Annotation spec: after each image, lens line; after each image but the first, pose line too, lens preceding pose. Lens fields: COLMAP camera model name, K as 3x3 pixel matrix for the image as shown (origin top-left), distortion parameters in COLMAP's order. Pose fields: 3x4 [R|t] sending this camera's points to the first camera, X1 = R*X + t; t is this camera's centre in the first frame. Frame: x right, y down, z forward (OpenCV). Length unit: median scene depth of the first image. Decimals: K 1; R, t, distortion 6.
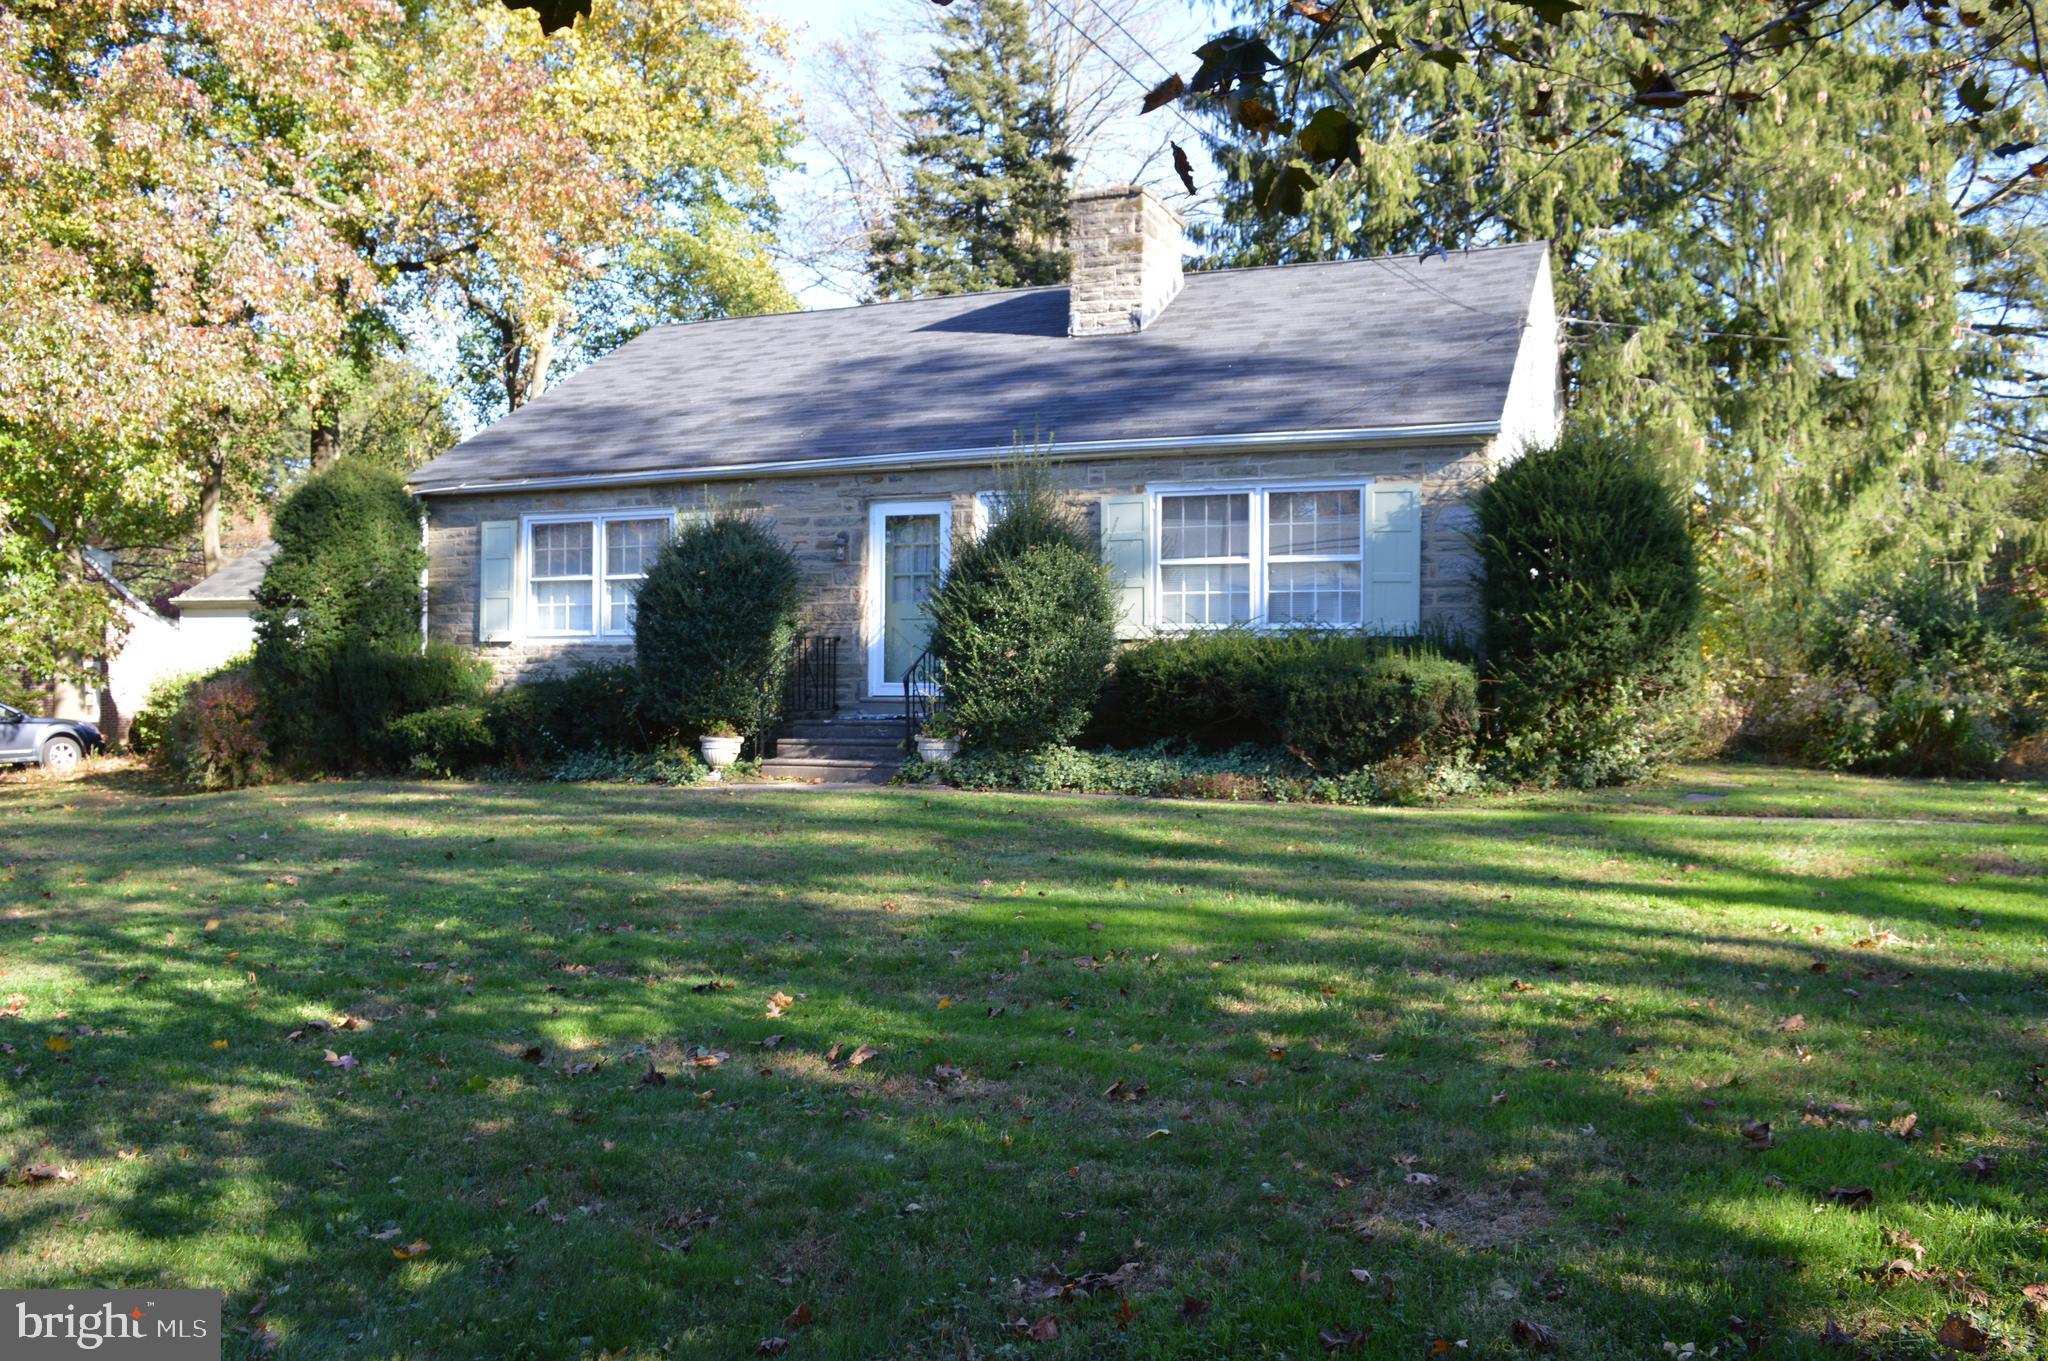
lens RADIAL K [[1614.0, 0, 1024.0], [0, 1614.0, 680.5], [0, 0, 1]] dist [-0.100819, 0.001577]
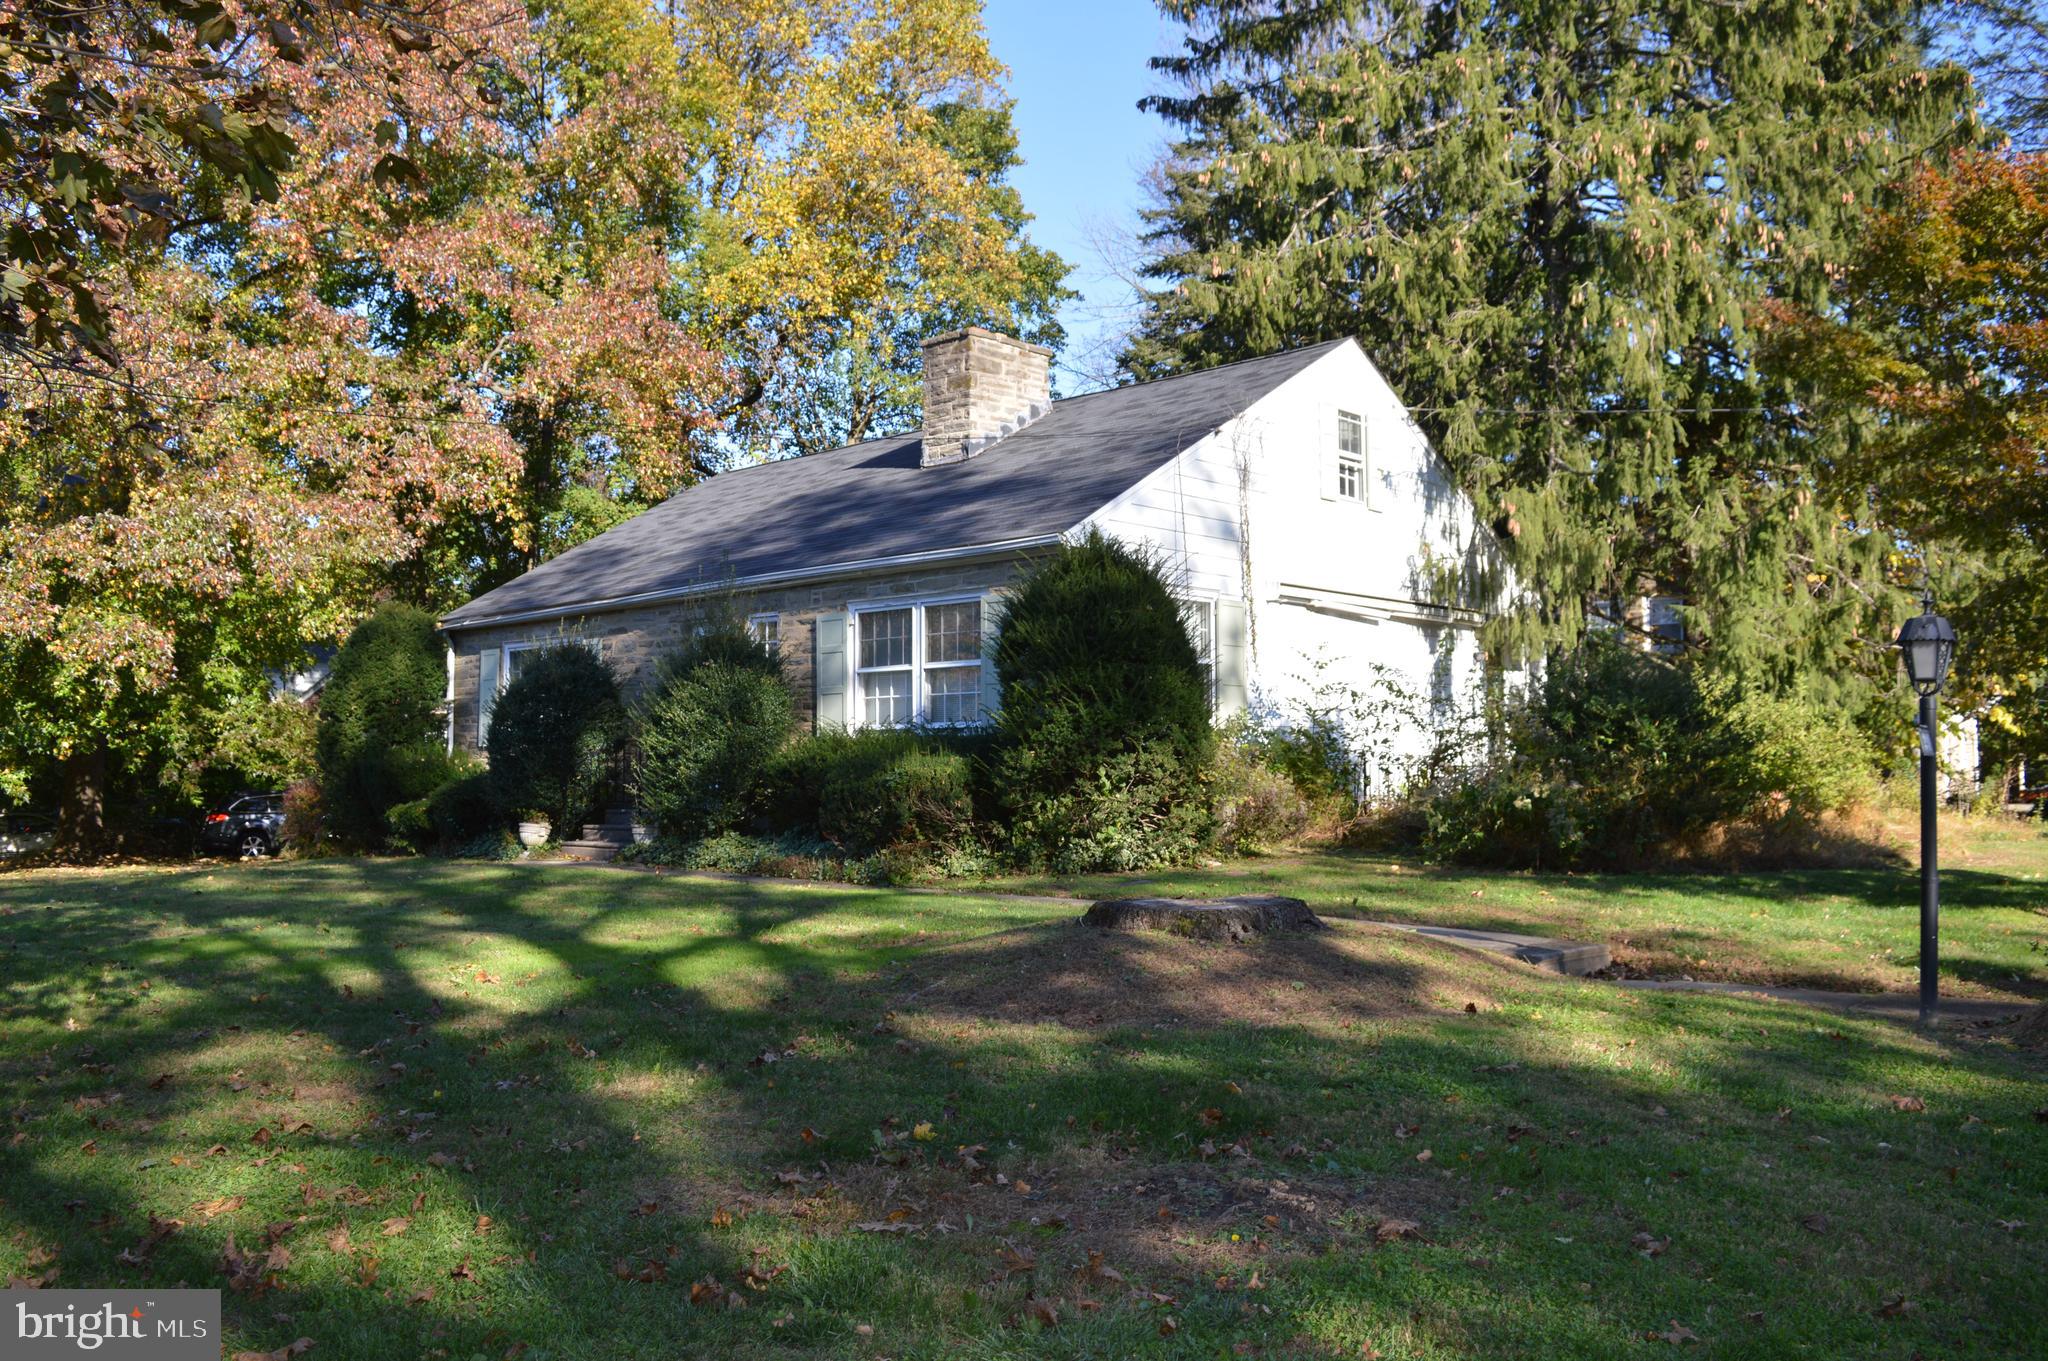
lens RADIAL K [[1616.9, 0, 1024.0], [0, 1616.9, 680.5], [0, 0, 1]] dist [-0.106168, -0.004257]
pose [[0.936384, -0.028589, -0.349810, 0.596759], [0.008215, 0.998189, -0.059589, 0.002110], [0.350881, 0.052925, 0.934923, -0.023823]]
